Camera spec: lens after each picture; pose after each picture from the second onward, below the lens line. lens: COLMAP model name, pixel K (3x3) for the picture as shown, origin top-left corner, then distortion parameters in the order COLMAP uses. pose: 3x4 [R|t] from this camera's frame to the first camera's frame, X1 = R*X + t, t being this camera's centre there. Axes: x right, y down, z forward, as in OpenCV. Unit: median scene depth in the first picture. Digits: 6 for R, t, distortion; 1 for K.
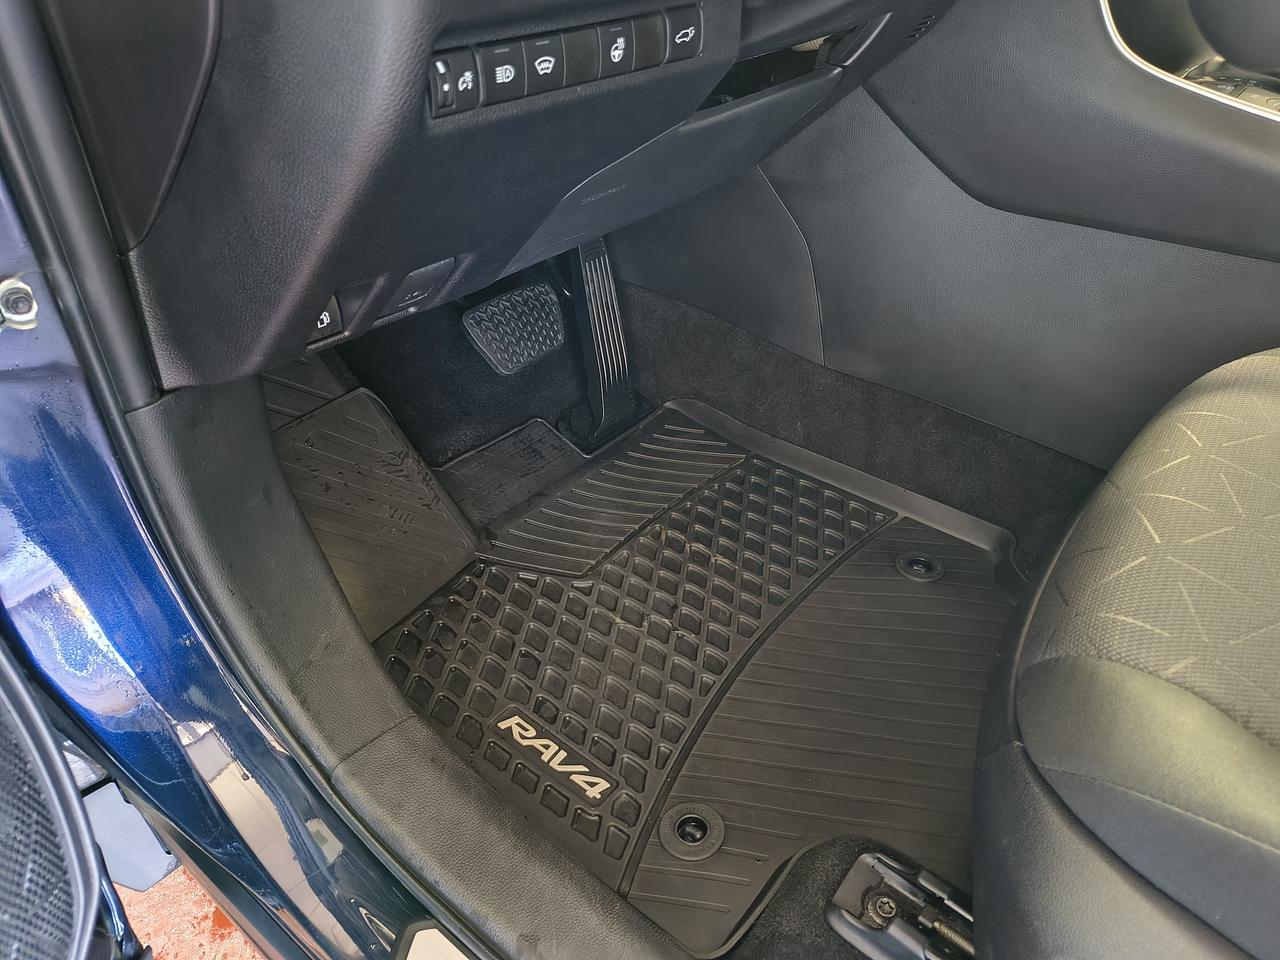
lens RADIAL K [[875.1, 0, 634.5], [0, 875.1, 474.3], [0, 0, 1]] dist [0.008858, -0.015046]
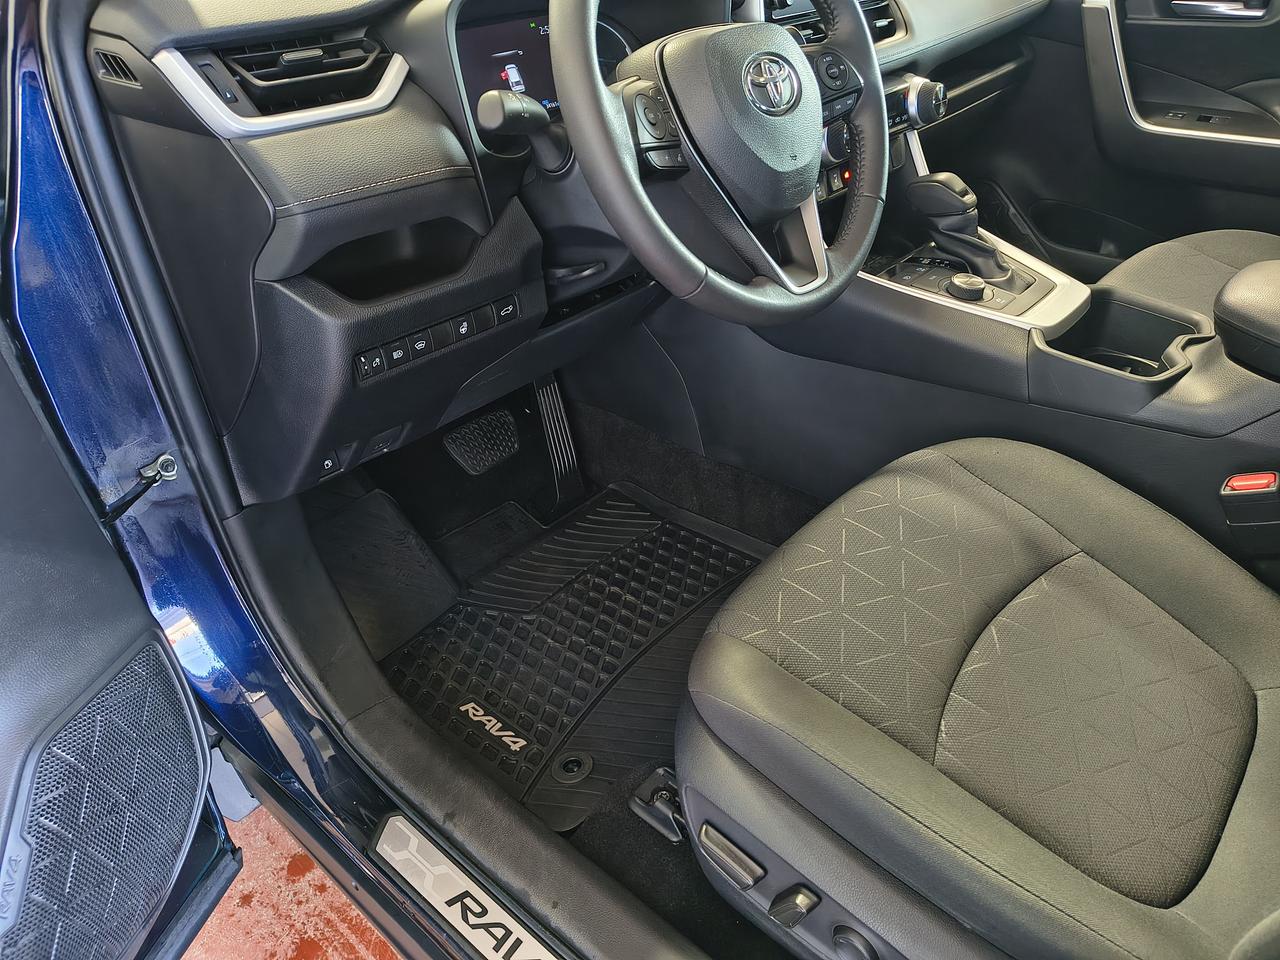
lens RADIAL K [[875.1, 0, 662.9], [0, 875.1, 479.8], [0, 0, 1]] dist [0.008858, -0.015046]
pose [[0.997037, -0.040913, -0.065144, 0.301616], [0.037017, 0.997516, -0.059925, -0.007167], [0.067434, 0.057336, 0.996075, -0.503112]]
